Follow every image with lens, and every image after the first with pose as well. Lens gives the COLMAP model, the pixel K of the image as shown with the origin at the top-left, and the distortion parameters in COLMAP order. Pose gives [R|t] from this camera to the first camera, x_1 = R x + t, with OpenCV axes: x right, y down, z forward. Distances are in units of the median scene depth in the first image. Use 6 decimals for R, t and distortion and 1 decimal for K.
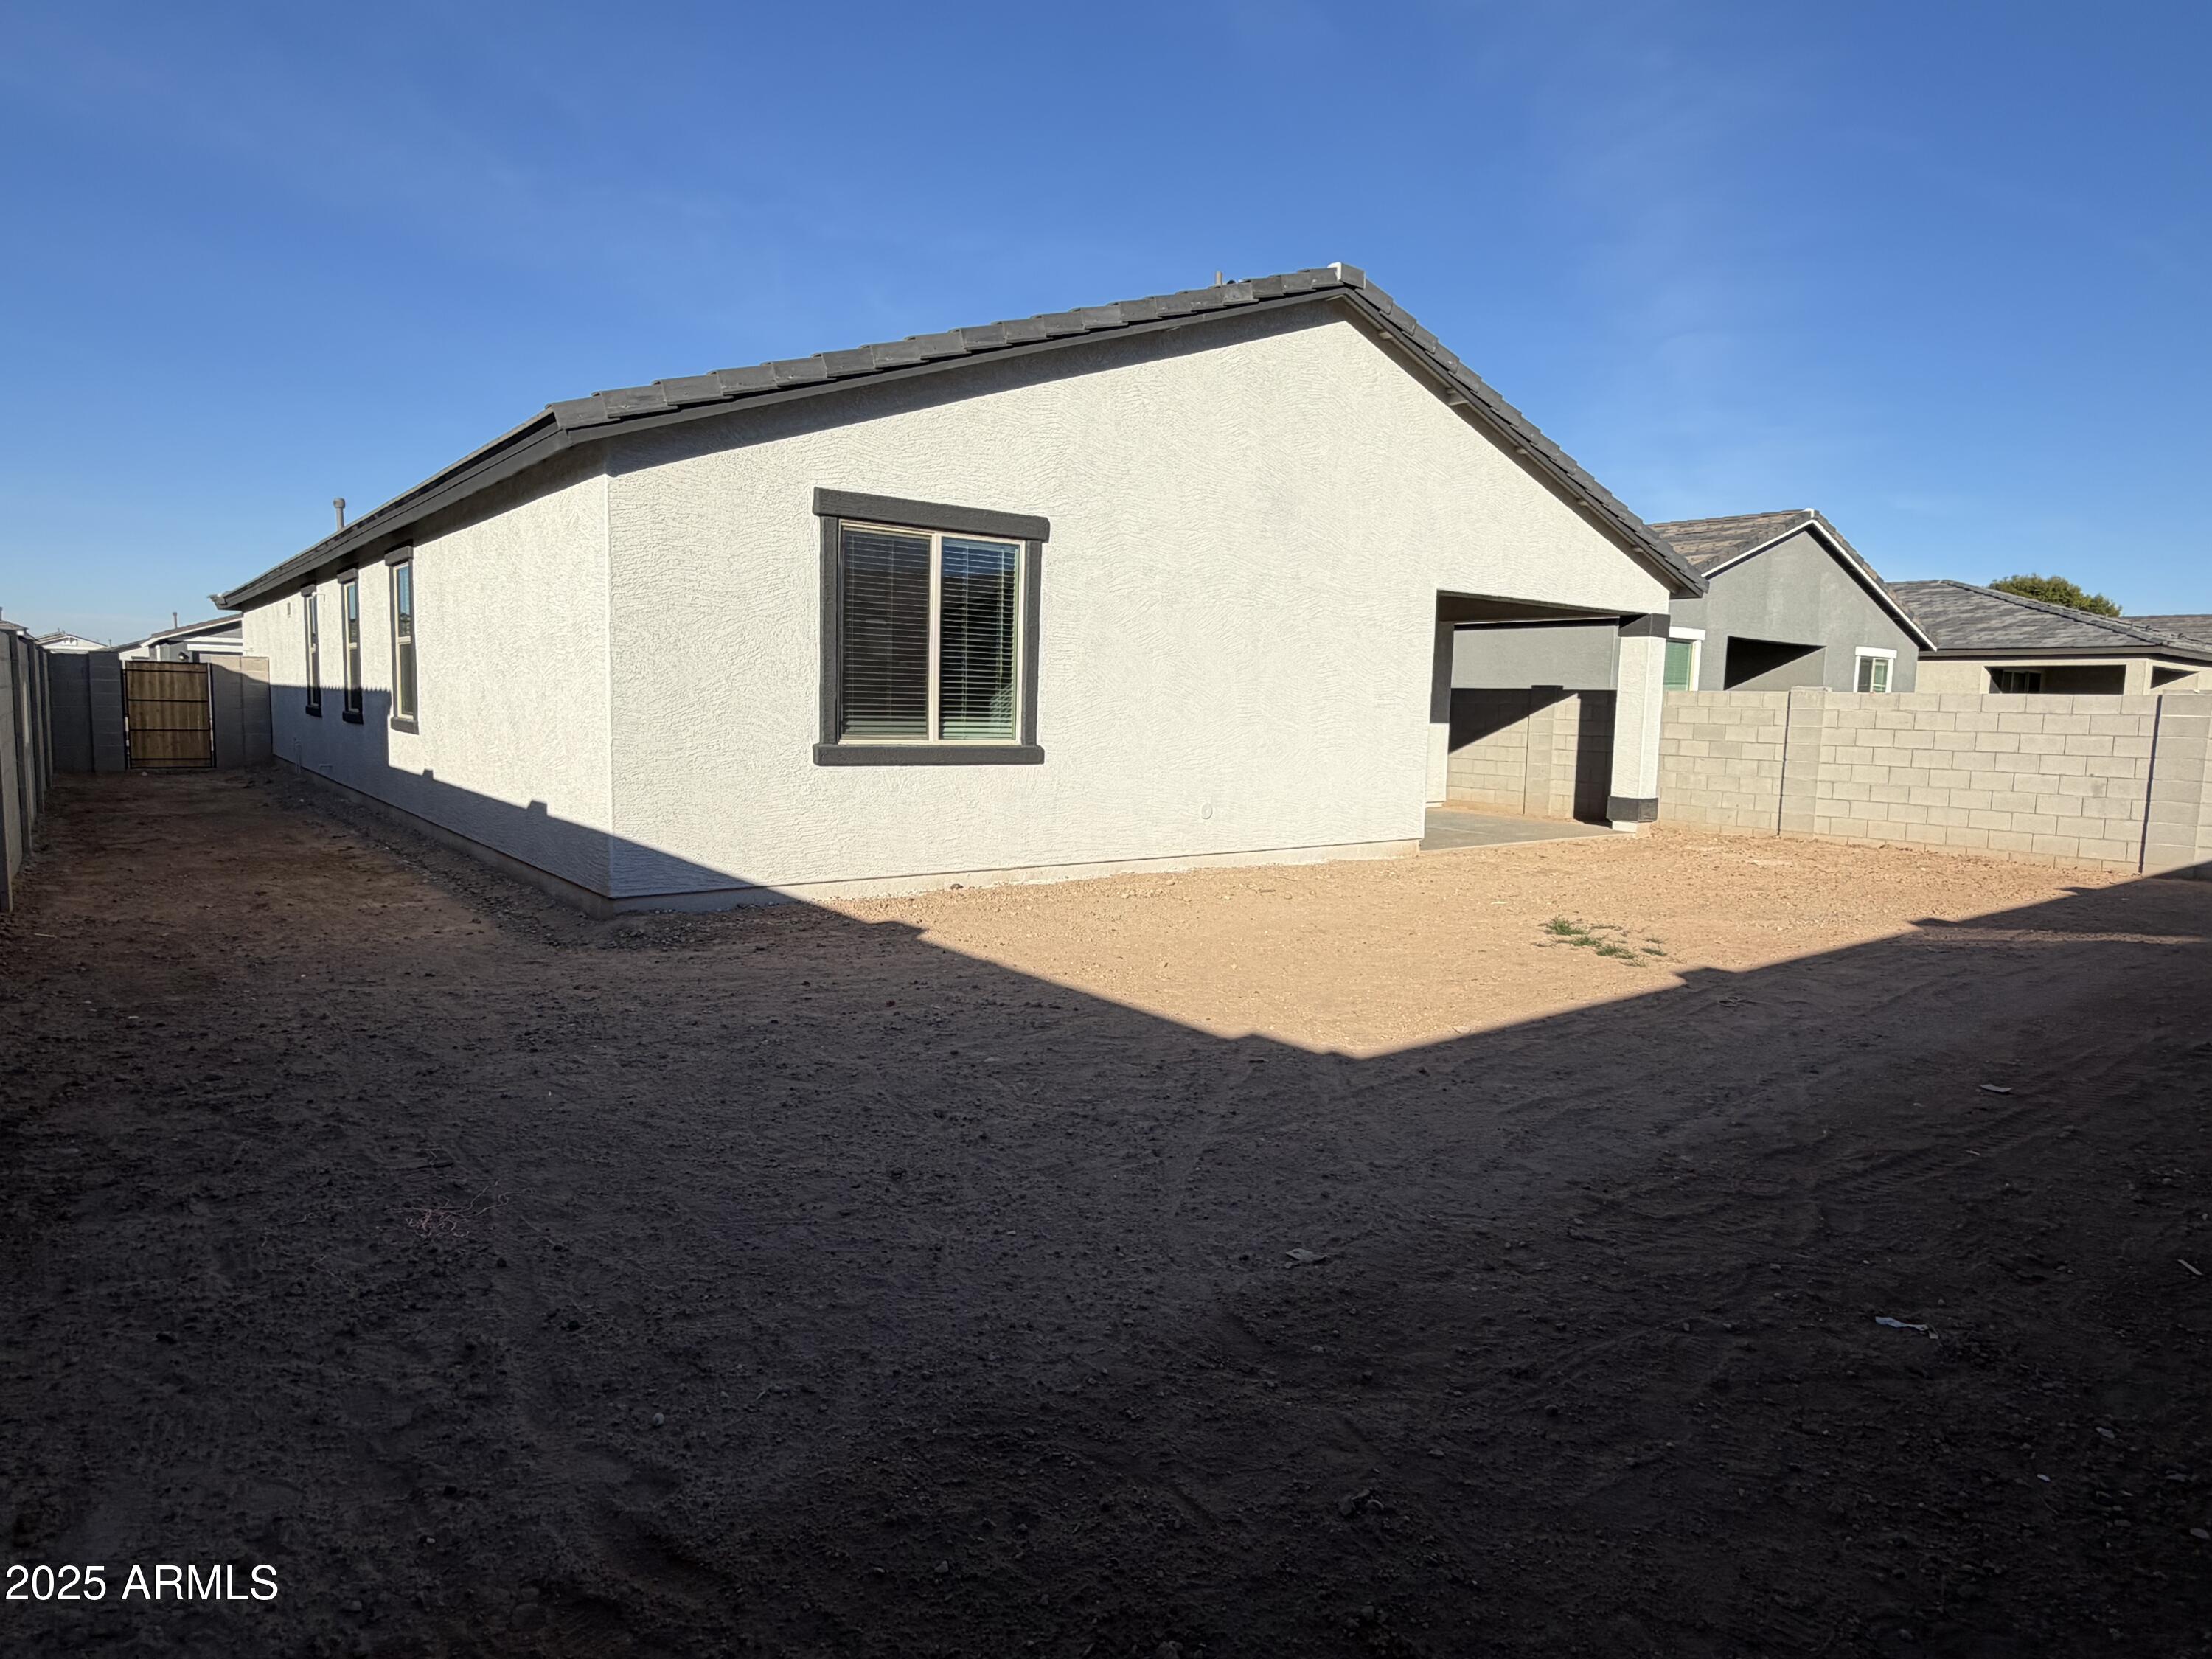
lens RADIAL K [[1270.9, 0, 1106.0], [0, 1270.9, 829.5], [0, 0, 1]] dist [0.000719, 0.000571]
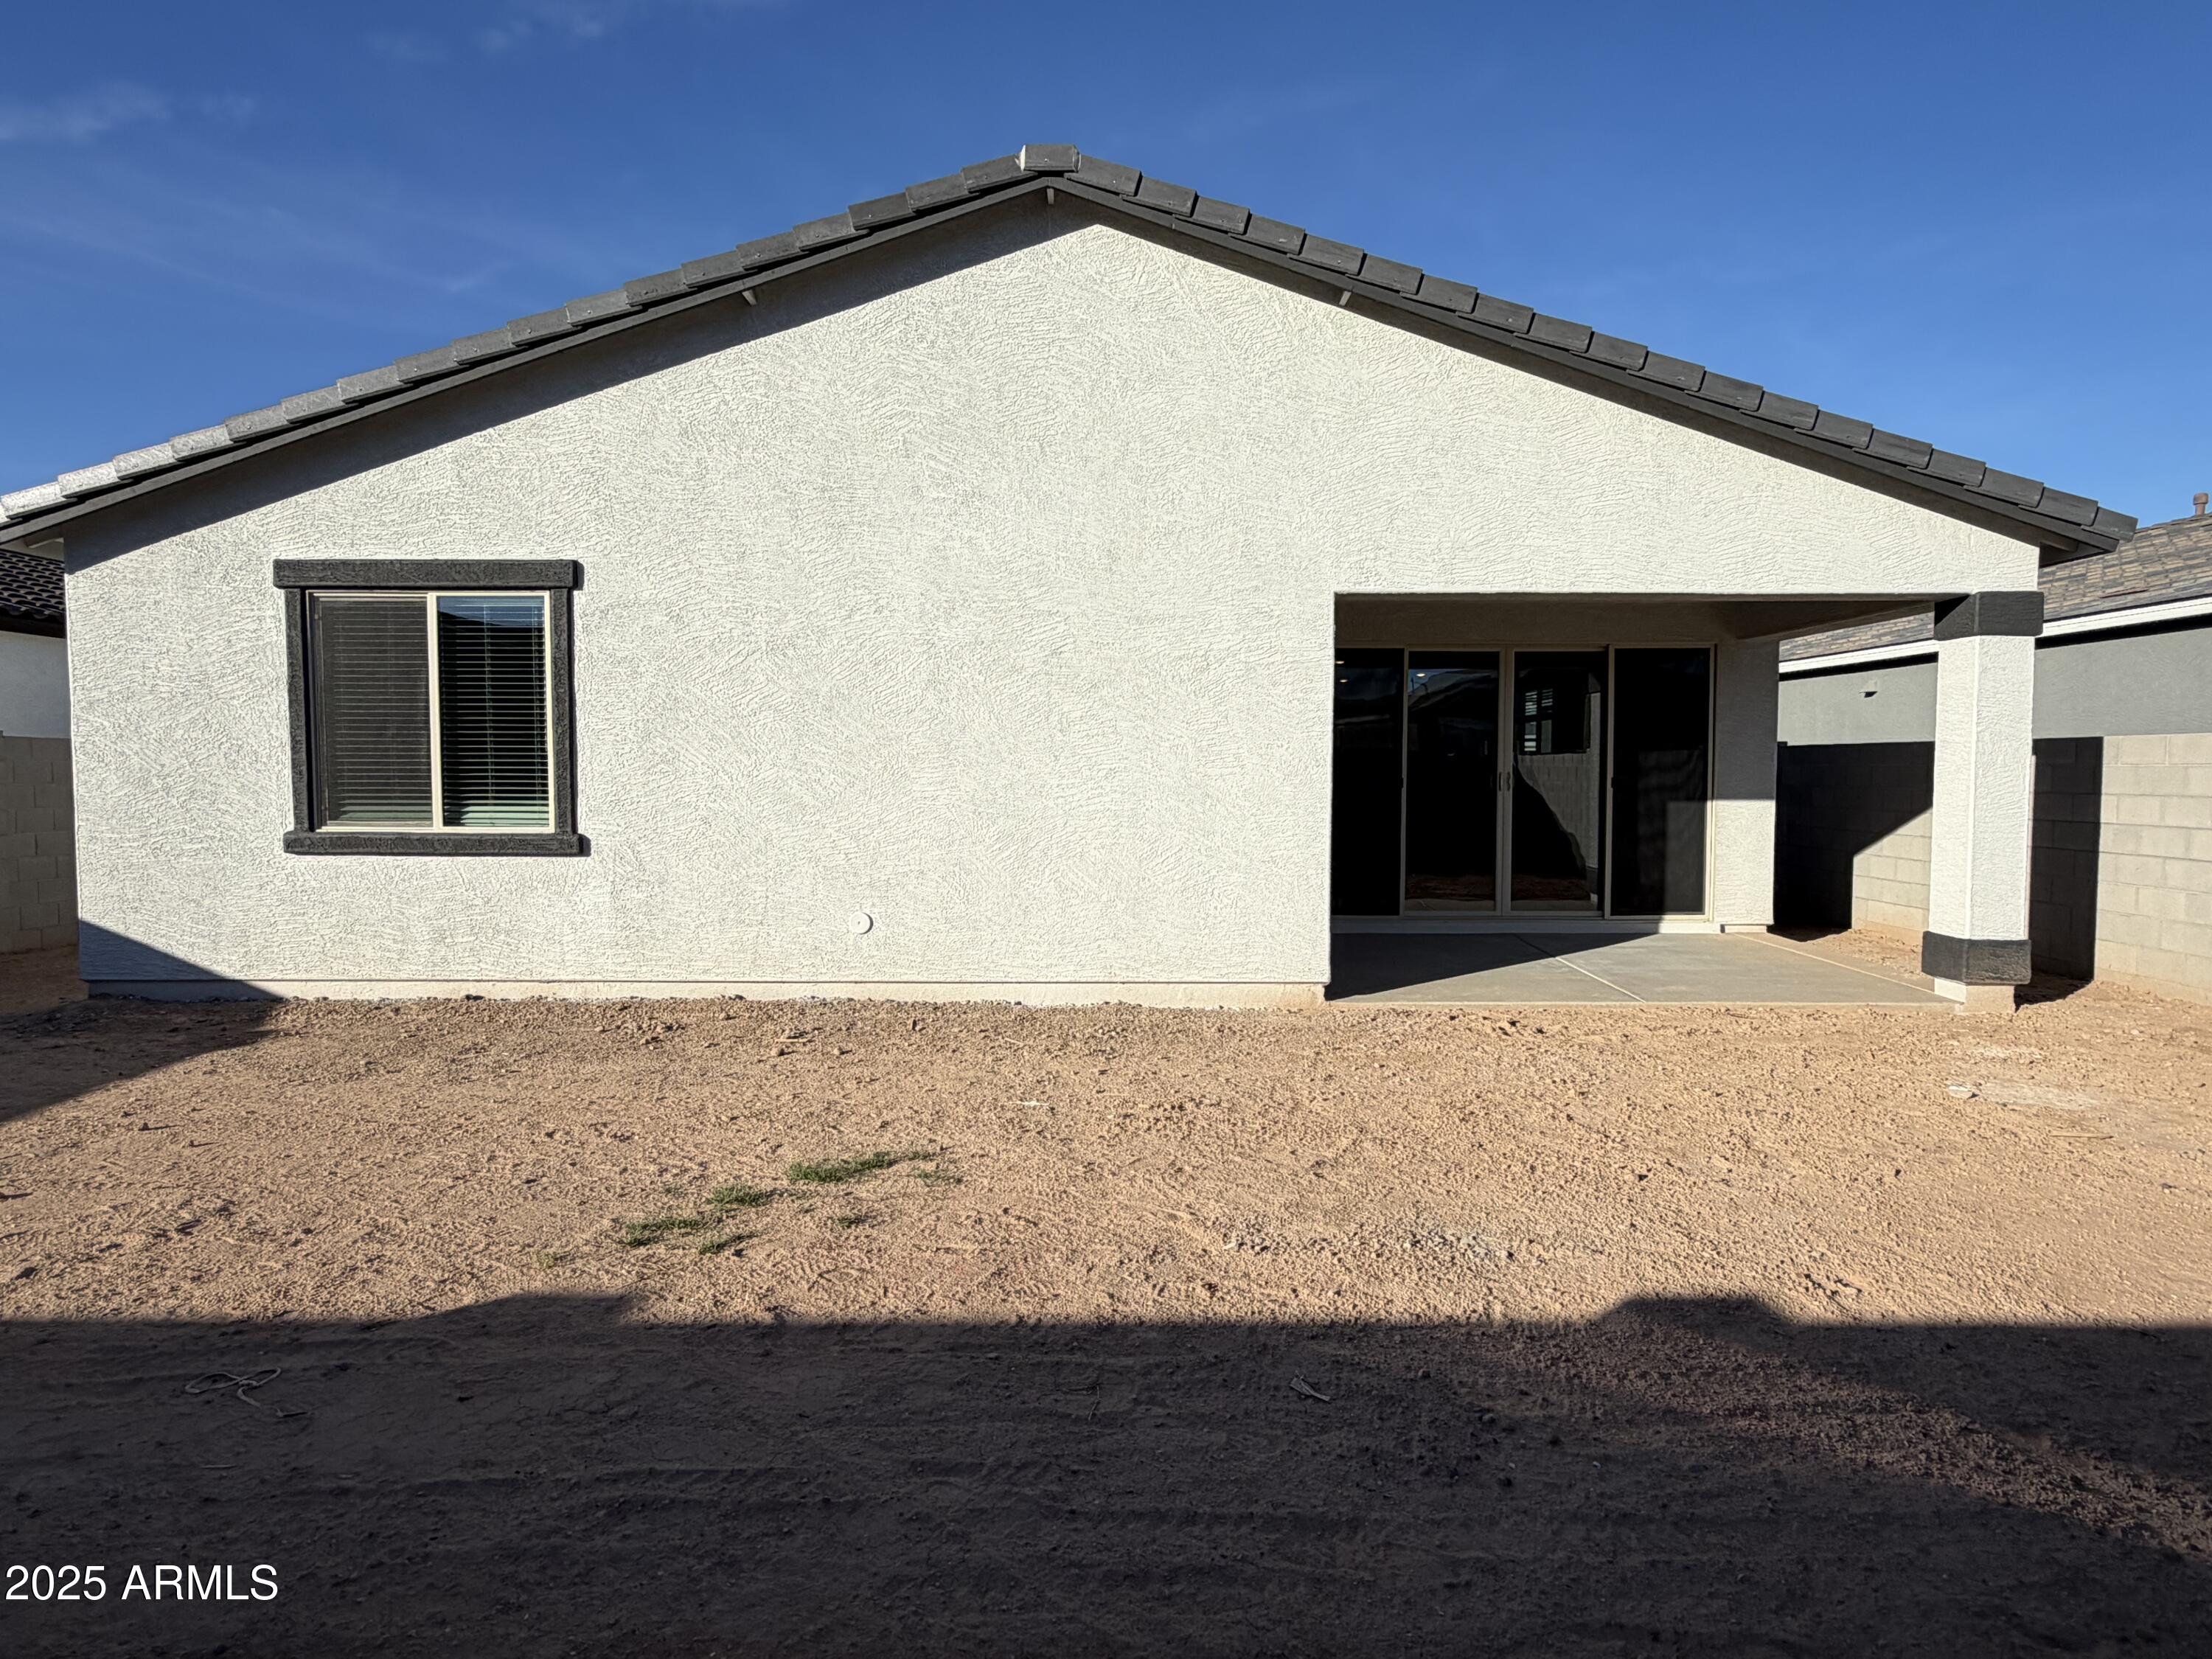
lens RADIAL K [[1270.9, 0, 1106.0], [0, 1270.9, 829.5], [0, 0, 1]] dist [0.000719, 0.000571]
pose [[0.789843, 0.011118, -0.613208, 0.764804], [-0.044087, 0.998278, -0.038688, -0.055044], [0.611722, 0.057592, 0.788973, 0.588286]]
